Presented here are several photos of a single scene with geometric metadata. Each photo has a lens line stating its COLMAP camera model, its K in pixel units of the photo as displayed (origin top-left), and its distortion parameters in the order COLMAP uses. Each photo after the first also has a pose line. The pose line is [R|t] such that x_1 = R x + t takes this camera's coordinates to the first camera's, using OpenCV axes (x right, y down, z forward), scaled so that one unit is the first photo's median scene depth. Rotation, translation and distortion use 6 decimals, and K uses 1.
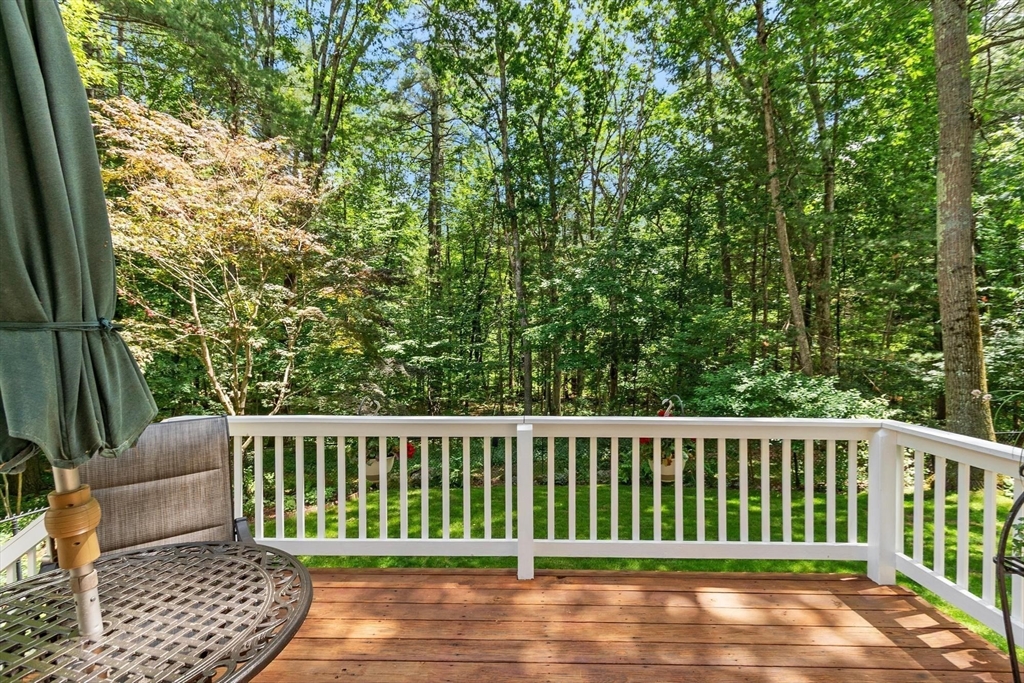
lens RADIAL K [[462.3, 0, 512.0], [0, 462.3, 341.5], [0, 0, 1]] dist [-0.000474, 0.000094]
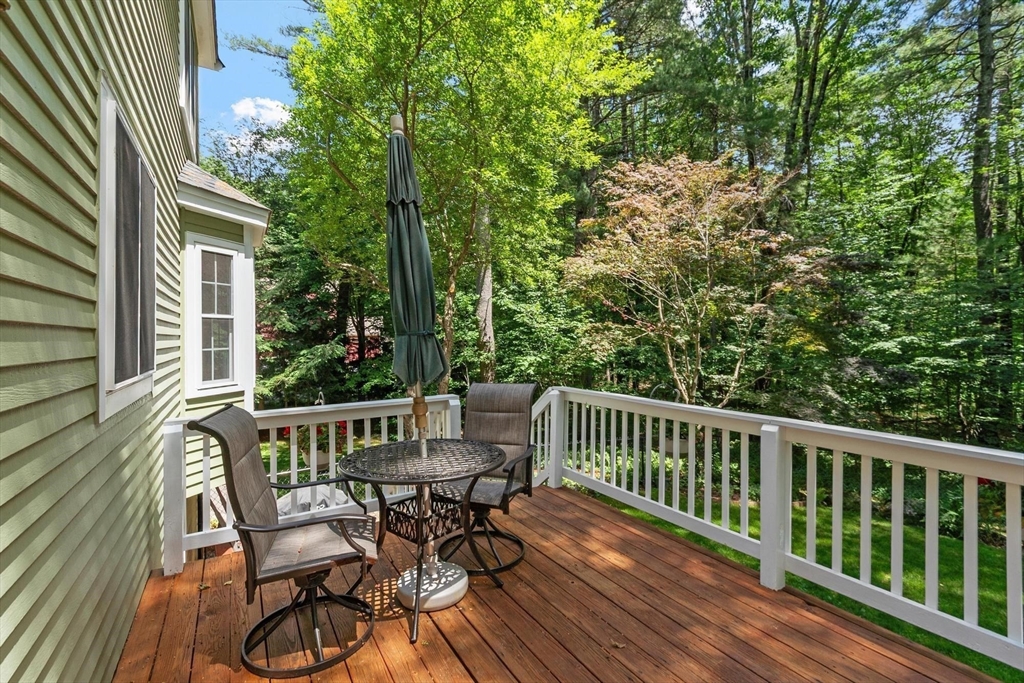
lens RADIAL K [[452.3, 0, 510.5], [0, 452.3, 305.3], [0, 0, 1]] dist [0.000072, -0.000062]
pose [[0.537792, -0.061343, -0.840843, 0.121418], [0.000762, 0.997384, -0.072276, -0.000524], [0.843077, 0.038229, 0.536432, 0.005390]]
